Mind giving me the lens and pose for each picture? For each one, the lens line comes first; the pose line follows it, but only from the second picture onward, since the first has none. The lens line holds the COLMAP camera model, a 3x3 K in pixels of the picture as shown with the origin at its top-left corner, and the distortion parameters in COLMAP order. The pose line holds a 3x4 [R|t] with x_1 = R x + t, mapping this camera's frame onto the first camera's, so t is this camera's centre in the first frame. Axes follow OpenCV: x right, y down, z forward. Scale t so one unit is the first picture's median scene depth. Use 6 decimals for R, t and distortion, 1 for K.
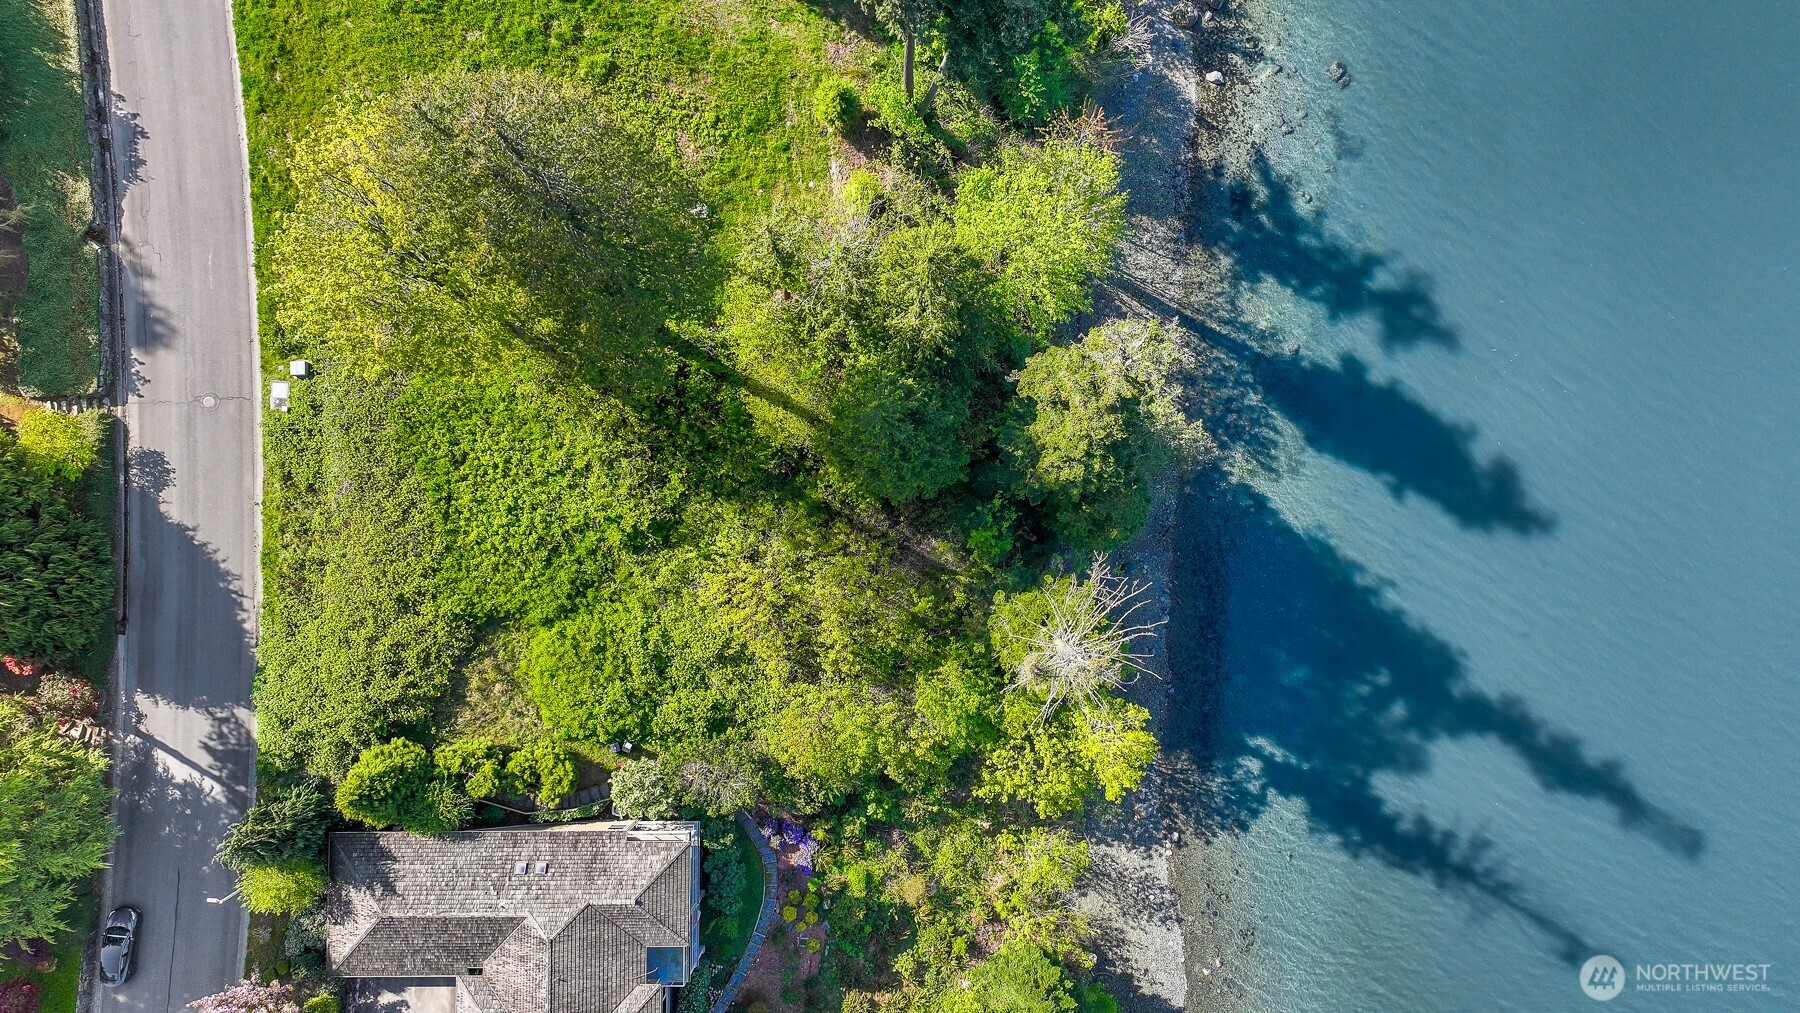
lens RADIAL K [[1268.9, 0, 888.8], [0, 1268.9, 509.9], [0, 0, 1]] dist [-0.003079, 0.007134]
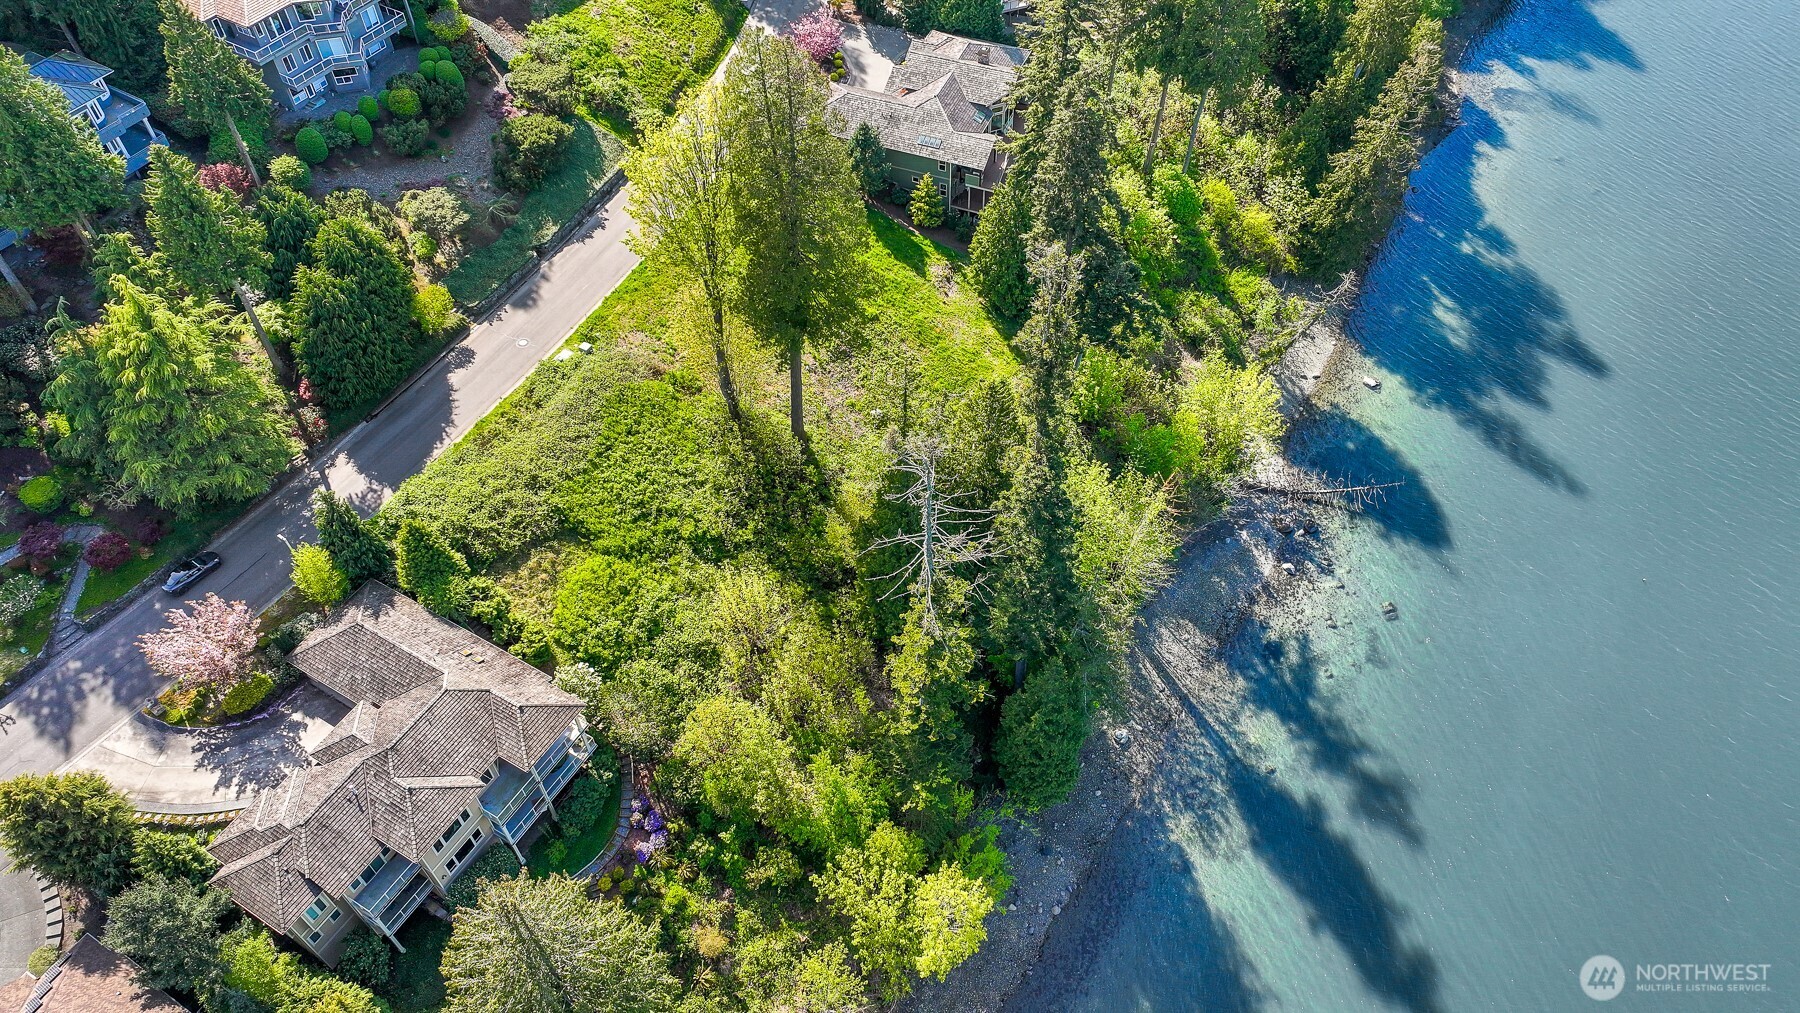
lens RADIAL K [[1268.9, 0, 891.2], [0, 1268.9, 498.5], [0, 0, 1]] dist [-0.003079, 0.007134]
pose [[0.855744, 0.395069, -0.334098, 0.385361], [-0.516889, 0.681431, -0.518149, 0.567327], [0.022960, 0.616095, 0.787337, -0.039323]]
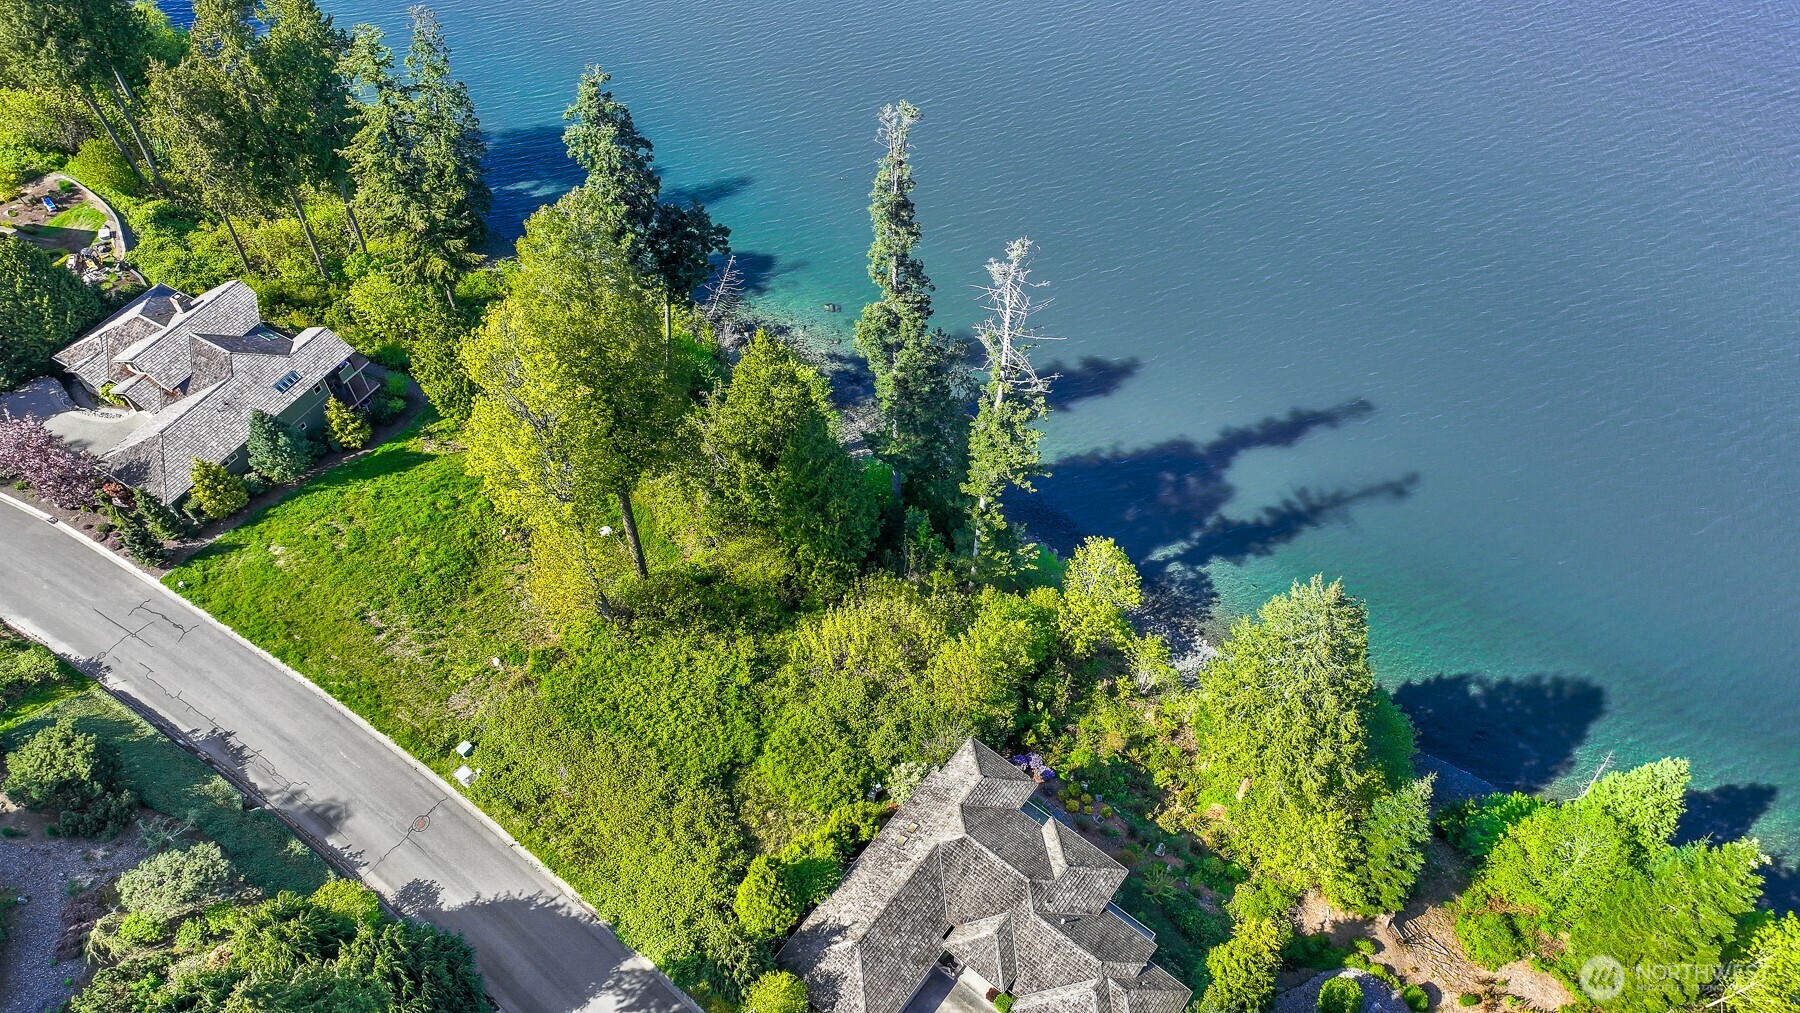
lens RADIAL K [[1268.9, 0, 903.7], [0, 1268.9, 502.1], [0, 0, 1]] dist [-0.003079, 0.007134]
pose [[0.621126, -0.590573, 0.515195, -0.668918], [0.781878, 0.511885, -0.355865, 0.509855], [-0.053557, 0.623857, 0.779701, -0.107425]]
